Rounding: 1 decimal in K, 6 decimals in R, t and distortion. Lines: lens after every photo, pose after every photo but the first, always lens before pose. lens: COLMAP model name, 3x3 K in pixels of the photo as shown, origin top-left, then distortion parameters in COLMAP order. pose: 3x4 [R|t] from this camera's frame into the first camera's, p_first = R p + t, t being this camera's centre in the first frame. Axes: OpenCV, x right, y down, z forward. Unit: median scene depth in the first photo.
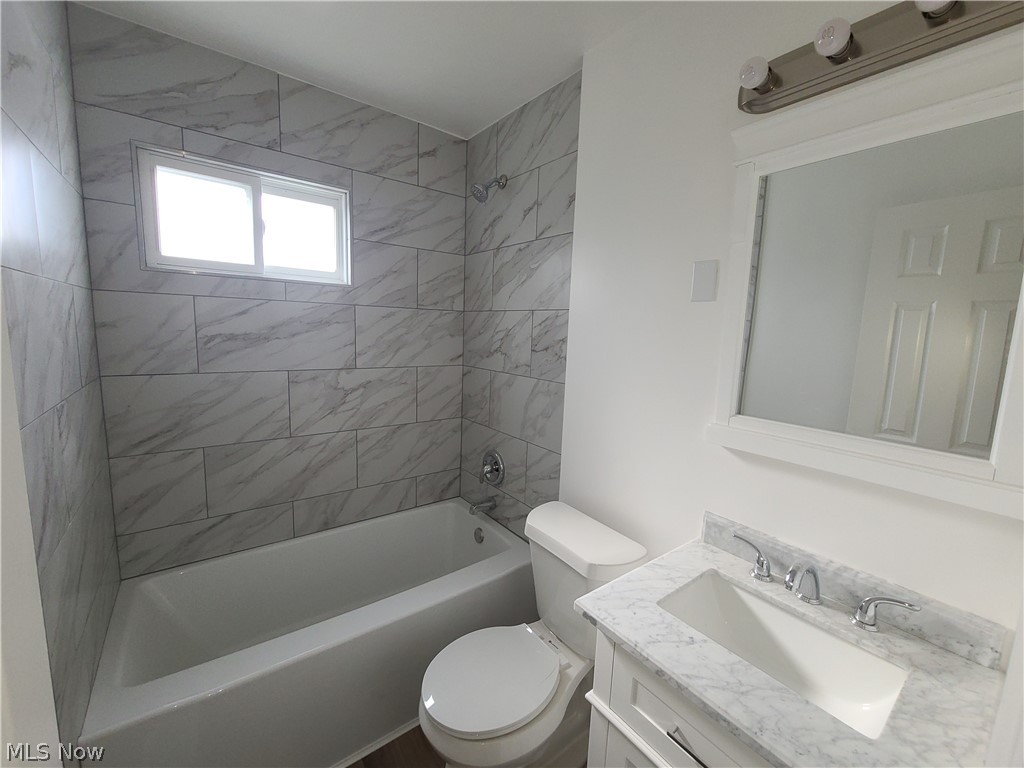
lens RADIAL K [[420.6, 0, 513.5], [0, 420.6, 383.4], [0, 0, 1]] dist [0.001041, -0.001783]
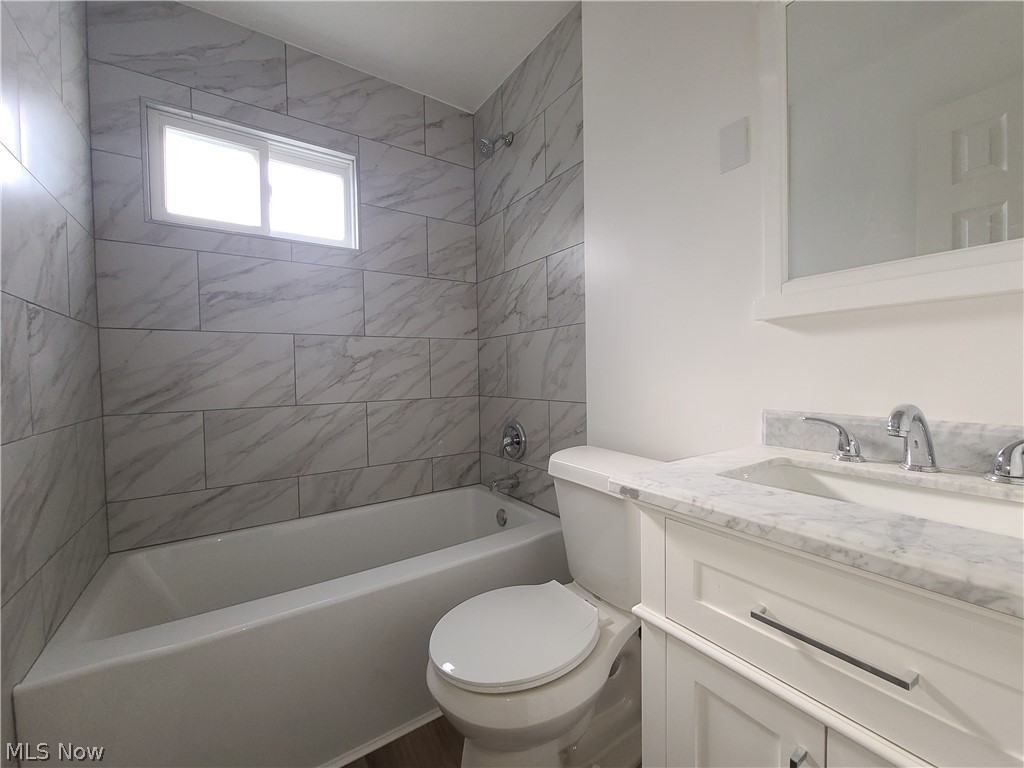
lens RADIAL K [[420.6, 0, 513.1], [0, 420.6, 382.6], [0, 0, 1]] dist [0.001041, -0.001783]
pose [[0.996975, -0.052071, -0.057701, 0.011934], [0.045471, 0.992856, -0.110314, 0.225738], [0.063033, 0.107357, 0.992220, 0.102588]]
